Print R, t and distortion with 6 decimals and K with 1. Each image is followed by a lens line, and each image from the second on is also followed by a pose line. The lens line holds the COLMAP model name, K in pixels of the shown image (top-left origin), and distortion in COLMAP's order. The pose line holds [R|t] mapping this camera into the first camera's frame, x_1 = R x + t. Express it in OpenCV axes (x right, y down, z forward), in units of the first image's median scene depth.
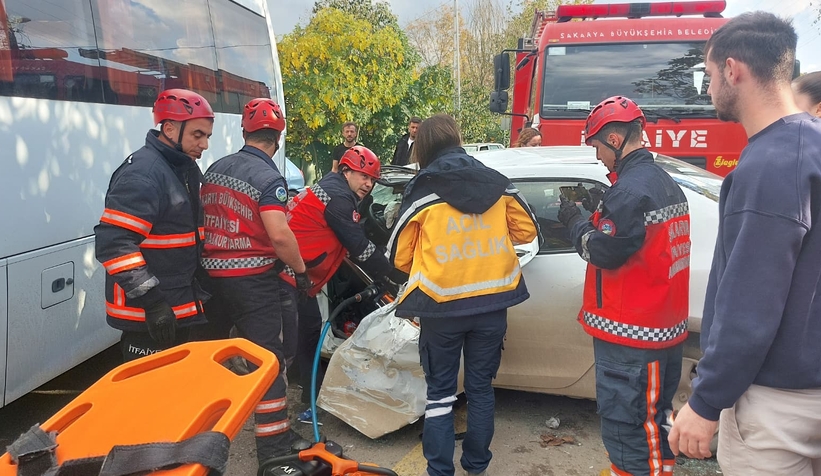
lens RADIAL K [[603.9, 0, 423.4], [0, 603.9, 234.2], [0, 0, 1]] dist [0.035372, -0.006609]
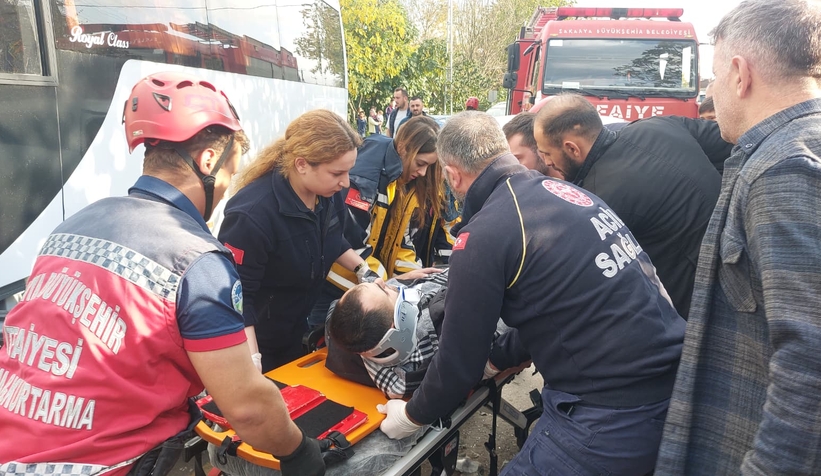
lens RADIAL K [[616.2, 0, 410.5], [0, 616.2, 238.0], [0, 0, 1]] dist [0.042493, -0.004661]
pose [[0.999448, 0.022389, 0.024539, -0.042399], [-0.023590, 0.998480, 0.049805, 0.022101], [-0.023386, -0.050357, 0.998457, -0.128381]]
